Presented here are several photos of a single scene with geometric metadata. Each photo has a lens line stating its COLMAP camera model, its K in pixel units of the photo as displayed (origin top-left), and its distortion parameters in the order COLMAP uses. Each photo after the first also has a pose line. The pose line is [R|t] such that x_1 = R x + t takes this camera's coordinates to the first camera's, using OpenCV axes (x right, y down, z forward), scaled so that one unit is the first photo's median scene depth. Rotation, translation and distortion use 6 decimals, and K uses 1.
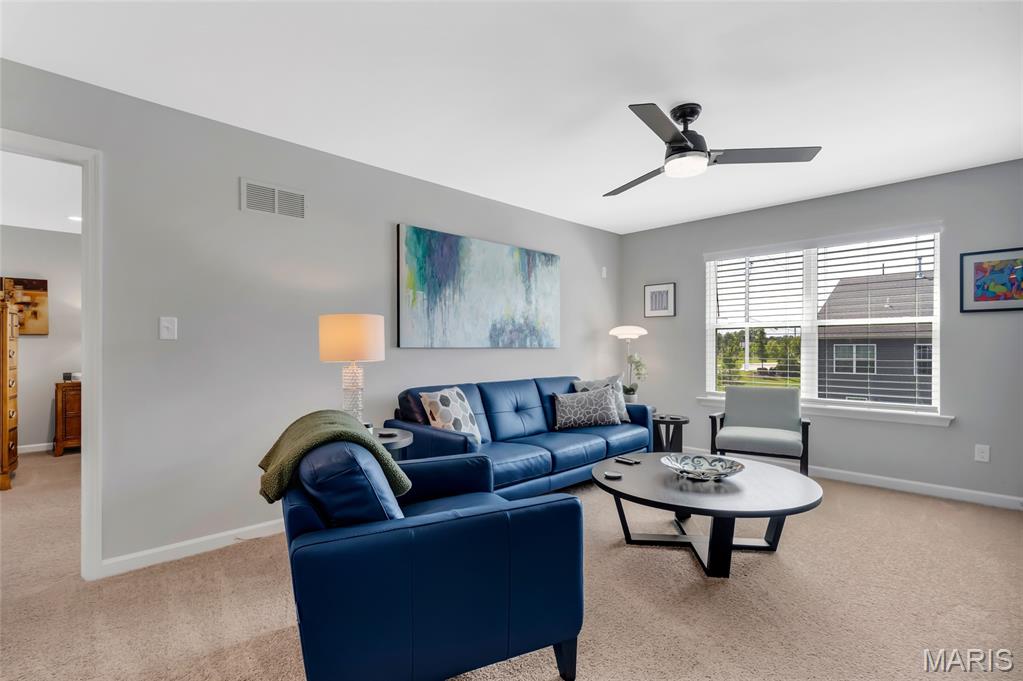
lens RADIAL K [[469.7, 0, 508.4], [0, 469.7, 342.5], [0, 0, 1]] dist [-0.003748, 0.000390]
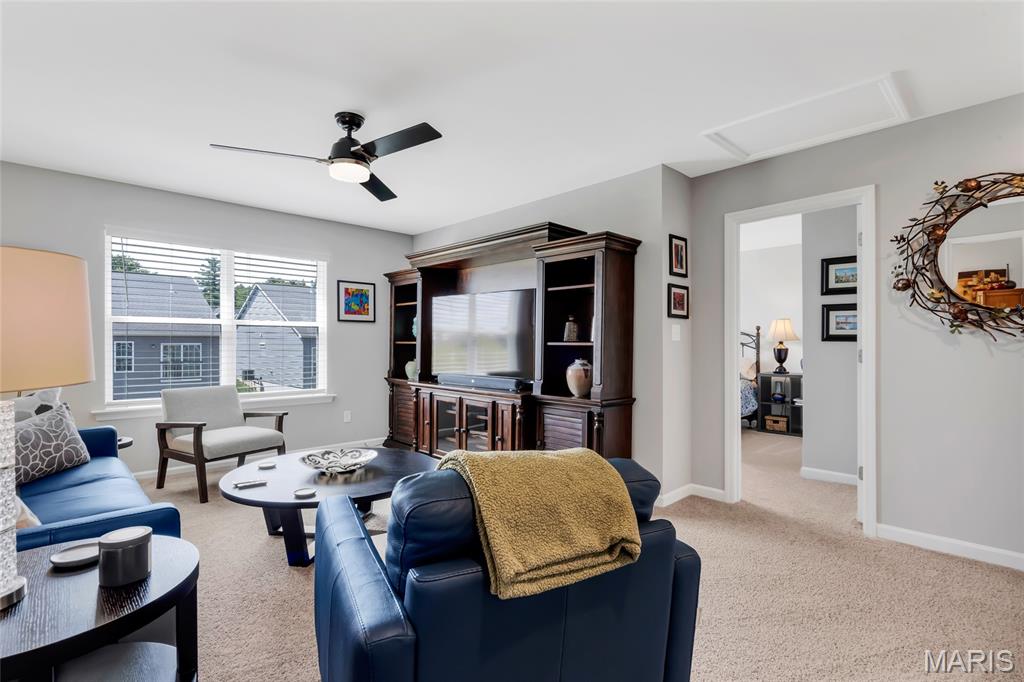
lens RADIAL K [[470.2, 0, 508.9], [0, 470.2, 343.0], [0, 0, 1]] dist [-0.003748, 0.000390]
pose [[0.038382, 0.004520, 0.999253, -0.410273], [-0.012049, 0.999919, -0.004060, 0.002286], [-0.999190, -0.011884, 0.038434, 0.384241]]
